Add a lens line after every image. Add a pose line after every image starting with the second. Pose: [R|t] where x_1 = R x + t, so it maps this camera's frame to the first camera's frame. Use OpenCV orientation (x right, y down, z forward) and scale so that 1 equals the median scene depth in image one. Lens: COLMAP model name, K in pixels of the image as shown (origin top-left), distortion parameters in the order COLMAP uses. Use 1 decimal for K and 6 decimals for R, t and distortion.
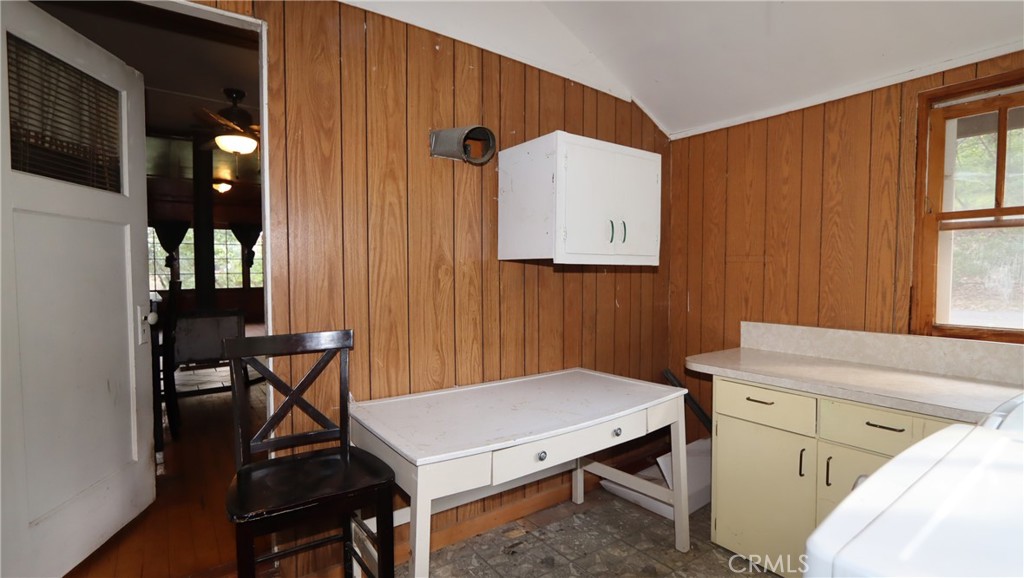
lens RADIAL K [[472.6, 0, 514.6], [0, 472.6, 291.4], [0, 0, 1]] dist [-0.019955, 0.000712]
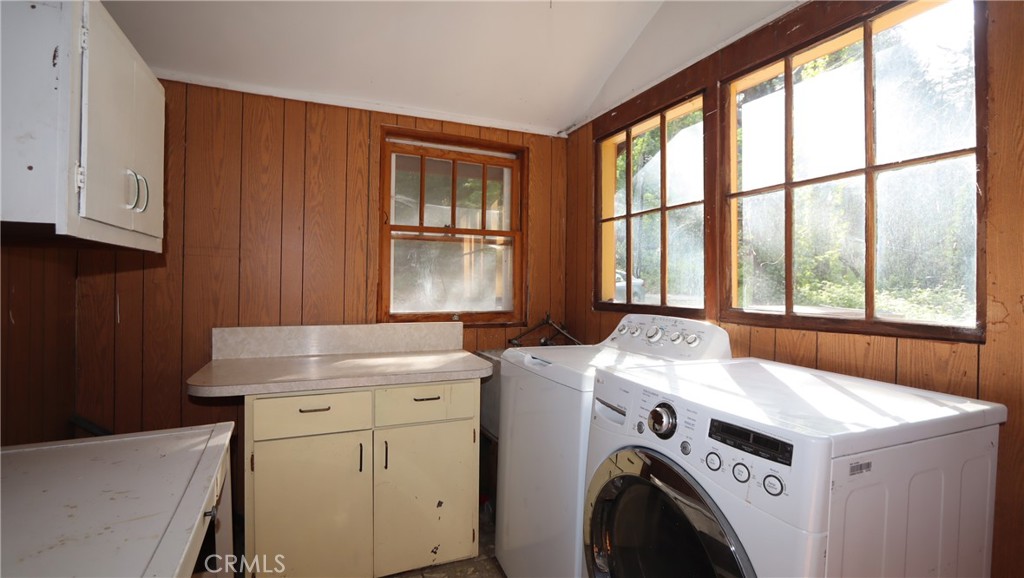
lens RADIAL K [[472.6, 0, 509.5], [0, 472.6, 288.0], [0, 0, 1]] dist [-0.019955, 0.000712]
pose [[0.204769, -0.008539, 0.978773, -0.255583], [0.026925, 0.999633, 0.003088, 0.006442], [-0.978440, 0.025721, 0.204924, 0.399595]]
